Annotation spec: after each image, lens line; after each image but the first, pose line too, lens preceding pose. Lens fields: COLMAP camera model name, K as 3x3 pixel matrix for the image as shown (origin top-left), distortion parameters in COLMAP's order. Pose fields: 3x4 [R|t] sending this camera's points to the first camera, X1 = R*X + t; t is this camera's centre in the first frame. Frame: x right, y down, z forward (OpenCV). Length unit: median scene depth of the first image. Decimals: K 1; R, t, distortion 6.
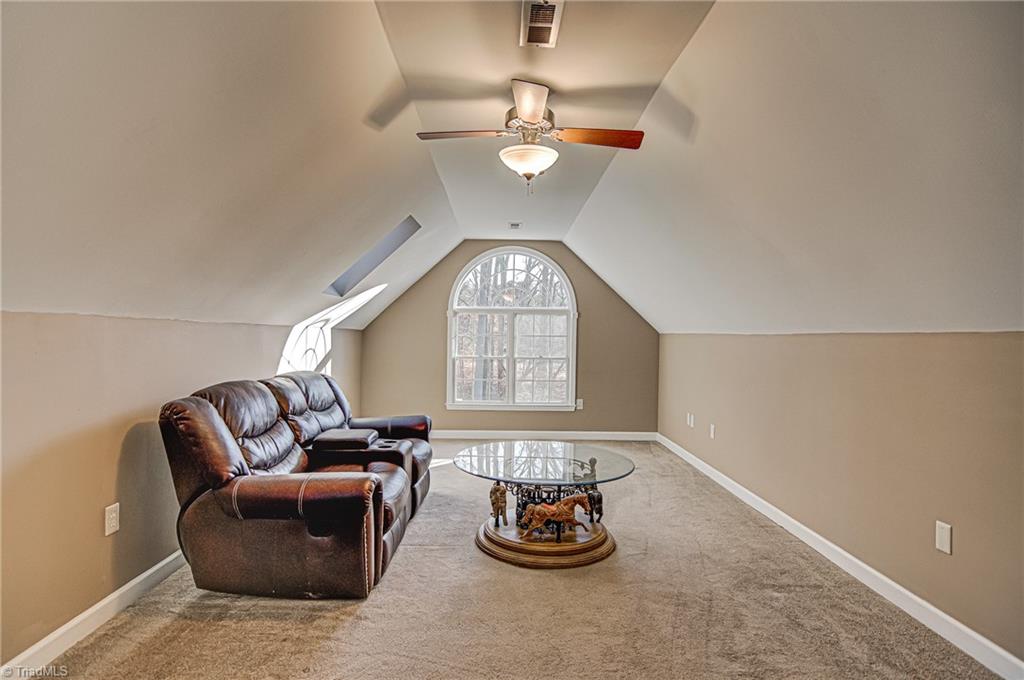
lens RADIAL K [[539.4, 0, 510.9], [0, 539.4, 340.3], [0, 0, 1]] dist [0.008003, -0.010552]
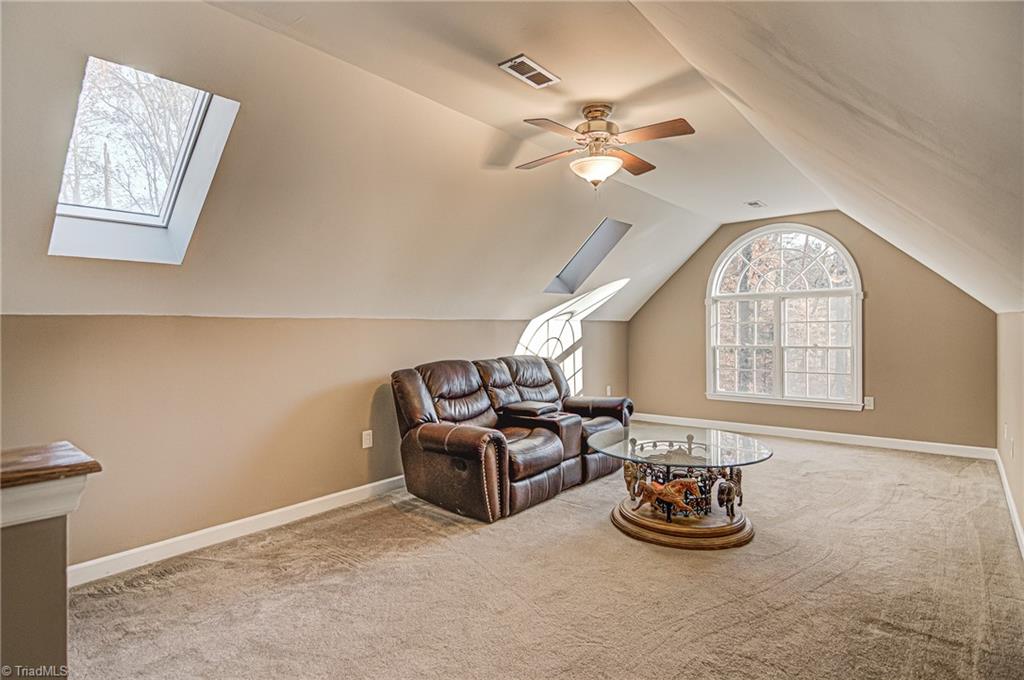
lens RADIAL K [[539.4, 0, 494.8], [0, 539.4, 328.3], [0, 0, 1]] dist [0.008003, -0.010552]
pose [[0.747080, -0.021171, -0.664397, 0.532973], [0.016443, 0.999775, -0.013369, 0.012198], [0.664530, -0.000937, 0.747261, 0.008372]]
